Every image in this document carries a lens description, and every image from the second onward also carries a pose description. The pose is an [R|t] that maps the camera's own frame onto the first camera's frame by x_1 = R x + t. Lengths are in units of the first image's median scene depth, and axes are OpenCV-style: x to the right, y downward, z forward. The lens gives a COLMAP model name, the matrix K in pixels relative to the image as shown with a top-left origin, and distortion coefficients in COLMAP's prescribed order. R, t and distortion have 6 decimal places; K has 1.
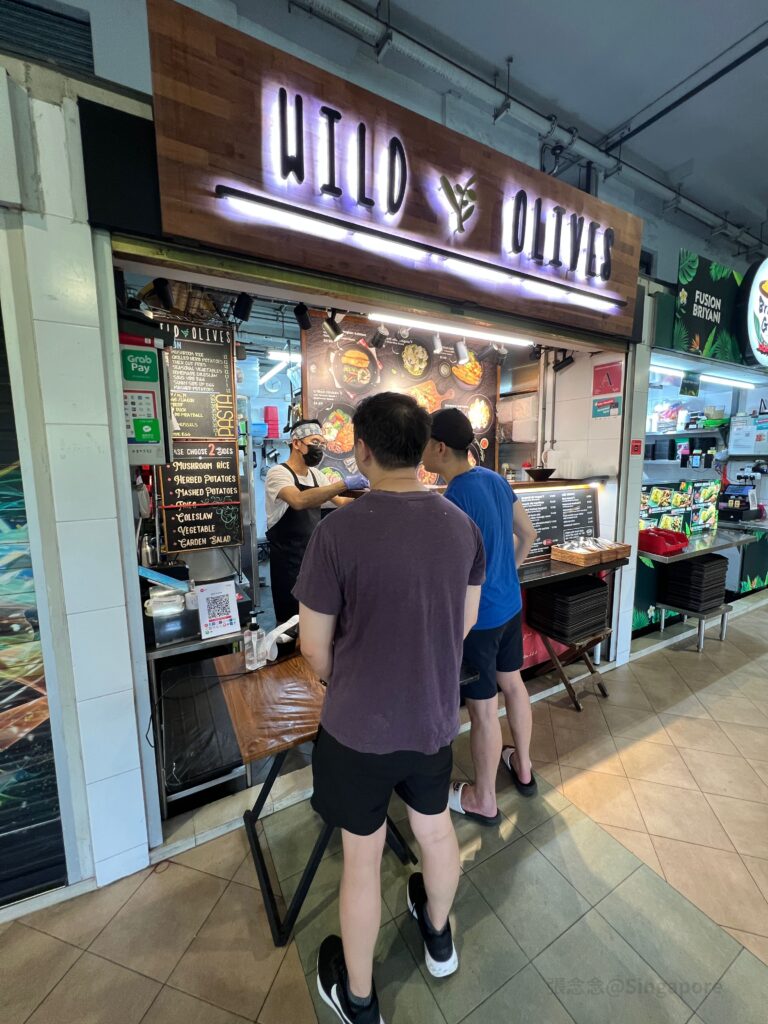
lens RADIAL K [[414.4, 0, 384.7], [0, 414.4, 509.2], [0, 0, 1]] dist [0.000845, -0.000123]
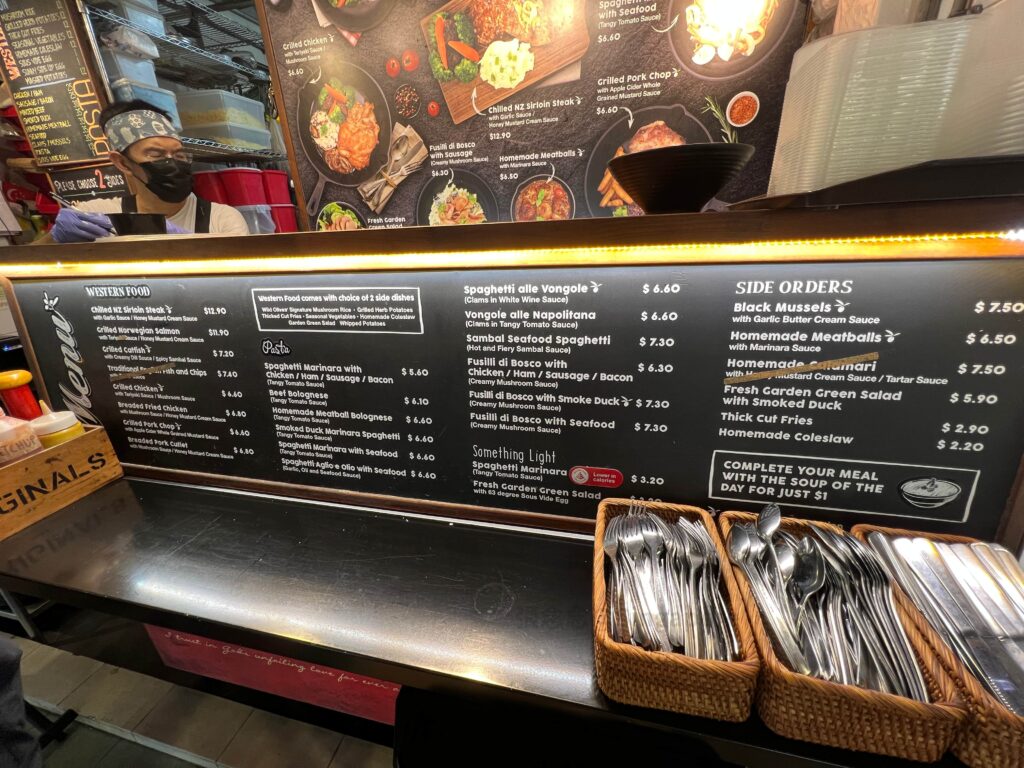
lens RADIAL K [[414.4, 0, 506.2], [0, 414.4, 380.6], [0, 0, 1]] dist [0.000845, -0.000123]
pose [[0.728323, 0.226916, -0.646571, 0.447190], [-0.045322, 0.957464, 0.284973, -0.040028], [0.683734, -0.178248, 0.707627, 0.709038]]
